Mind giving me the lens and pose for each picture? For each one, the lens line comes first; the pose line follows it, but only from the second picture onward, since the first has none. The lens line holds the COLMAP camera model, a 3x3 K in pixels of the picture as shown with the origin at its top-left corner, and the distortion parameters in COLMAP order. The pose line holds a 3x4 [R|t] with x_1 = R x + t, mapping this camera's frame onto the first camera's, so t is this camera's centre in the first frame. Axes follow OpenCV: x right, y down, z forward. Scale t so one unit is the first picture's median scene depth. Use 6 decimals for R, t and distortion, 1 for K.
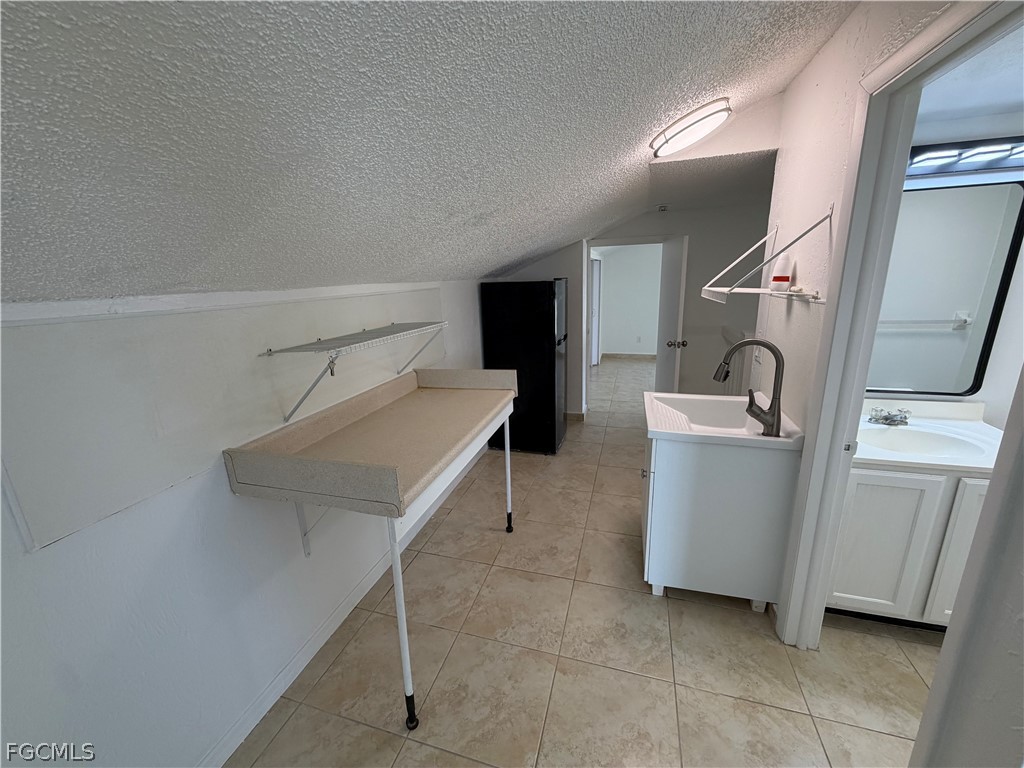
lens RADIAL K [[408.3, 0, 510.2], [0, 408.3, 383.7], [0, 0, 1]] dist [0.000435, -0.000188]
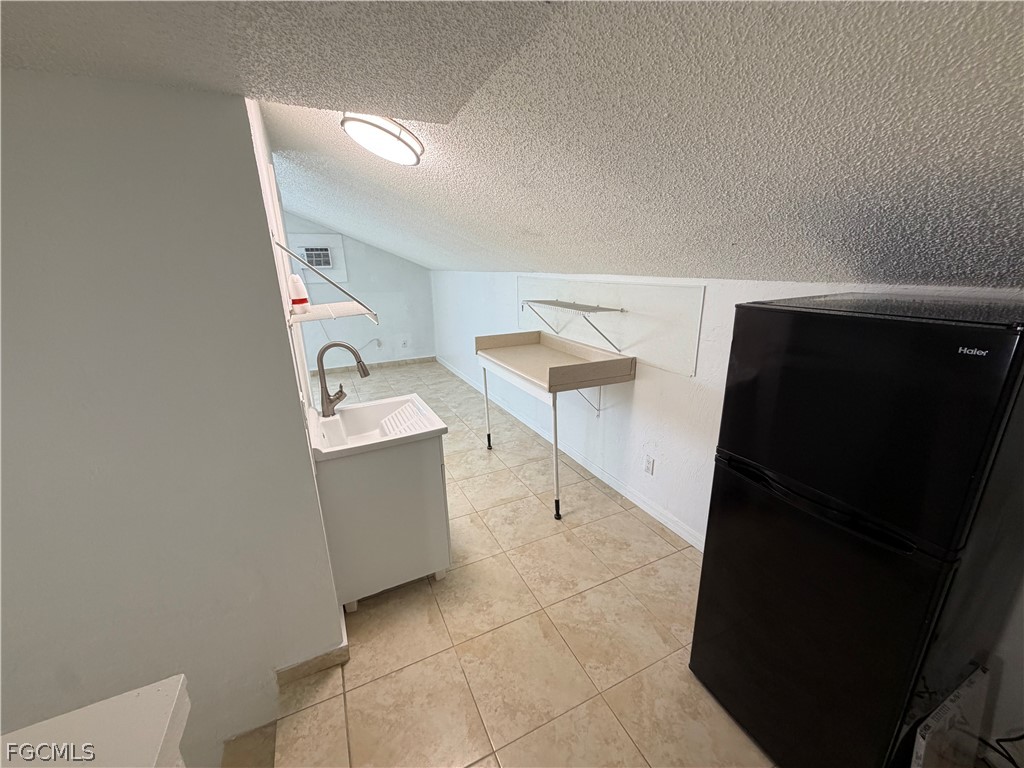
lens RADIAL K [[408.3, 0, 512.8], [0, 408.3, 385.2], [0, 0, 1]] dist [0.000435, -0.000188]
pose [[-0.734589, 0.248706, -0.631288, 0.789383], [-0.126004, 0.864212, 0.487094, -0.517093], [0.666710, 0.437358, -0.603503, 1.671946]]
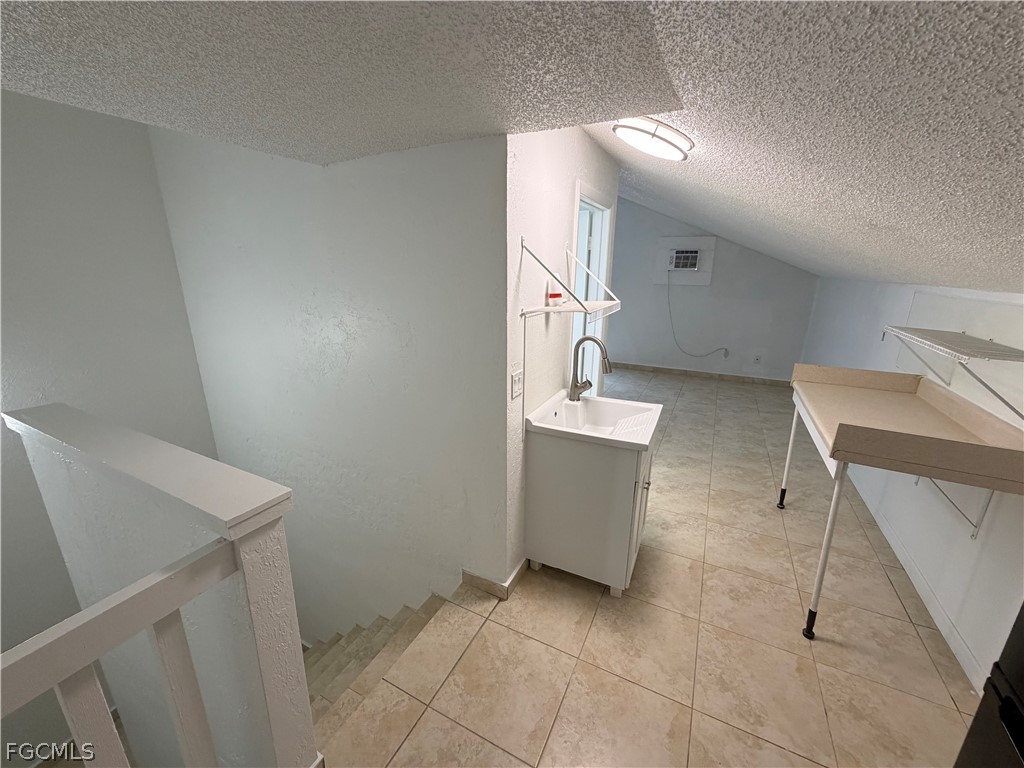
lens RADIAL K [[408.3, 0, 510.1], [0, 408.3, 385.9], [0, 0, 1]] dist [0.000435, -0.000188]
pose [[-0.983831, -0.016929, 0.178300, 0.478518], [0.077035, 0.858731, 0.506603, -0.521549], [-0.161688, 0.512147, -0.843542, 1.751739]]
